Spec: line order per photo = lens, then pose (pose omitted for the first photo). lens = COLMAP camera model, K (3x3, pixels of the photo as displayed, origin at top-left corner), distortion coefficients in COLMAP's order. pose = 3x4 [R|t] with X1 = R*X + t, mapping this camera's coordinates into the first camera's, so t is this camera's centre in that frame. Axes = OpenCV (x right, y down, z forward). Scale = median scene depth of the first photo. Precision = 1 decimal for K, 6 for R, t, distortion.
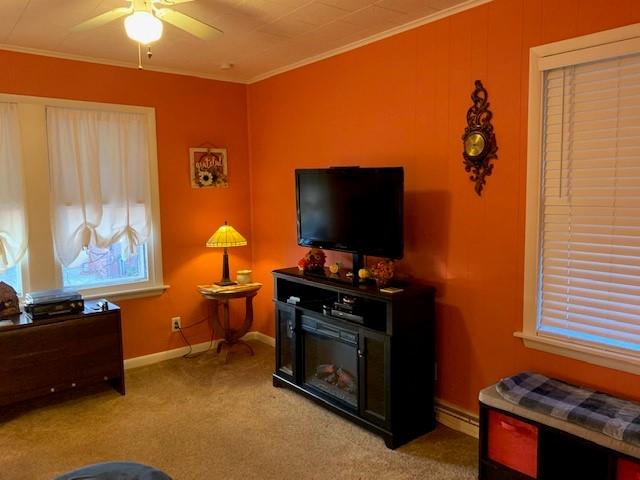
lens RADIAL K [[482.1, 0, 320.0], [0, 482.1, 235.9], [0, 0, 1]] dist [0.059684, -0.067839]
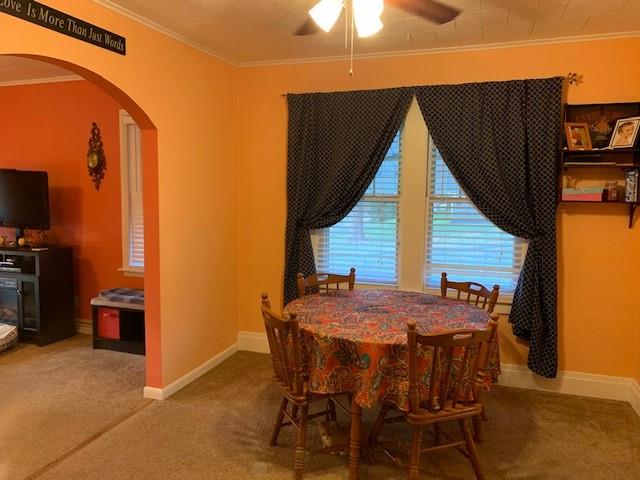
lens RADIAL K [[491.4, 0, 319.0], [0, 491.4, 235.3], [0, 0, 1]] dist [0.003608, -0.000029]
pose [[0.853988, -0.024079, 0.519735, 0.077166], [0.023307, 0.999696, 0.008018, 0.063592], [-0.519770, 0.005266, 0.854290, -0.716007]]
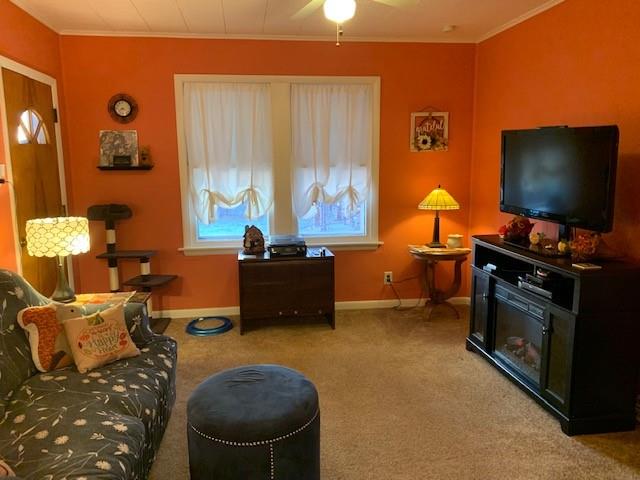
lens RADIAL K [[485.0, 0, 320.0], [0, 485.0, 240.0], [0, 0, 1]] dist [0.006850, 0.001493]
pose [[0.857425, 0.088532, -0.506936, 0.148803], [-0.047527, 0.994504, 0.093294, 0.002963], [0.512409, -0.055900, 0.856920, -0.014400]]
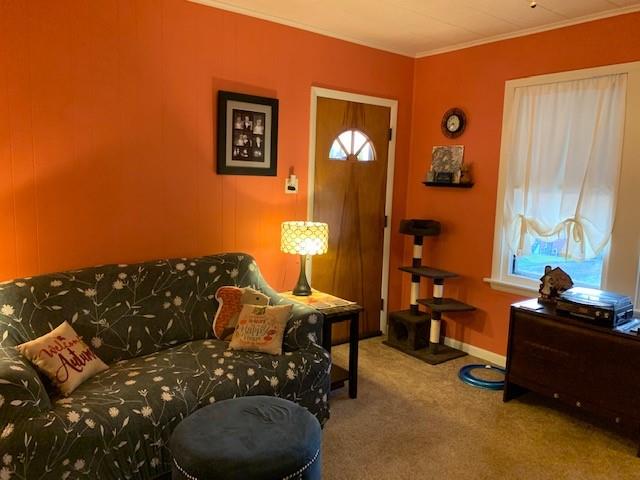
lens RADIAL K [[491.4, 0, 319.0], [0, 491.4, 235.3], [0, 0, 1]] dist [0.003608, -0.000029]
pose [[-0.020745, 0.131580, -0.991089, 0.296488], [-0.120804, 0.983709, 0.133128, -0.039542], [0.992460, 0.122489, -0.004512, 0.494724]]
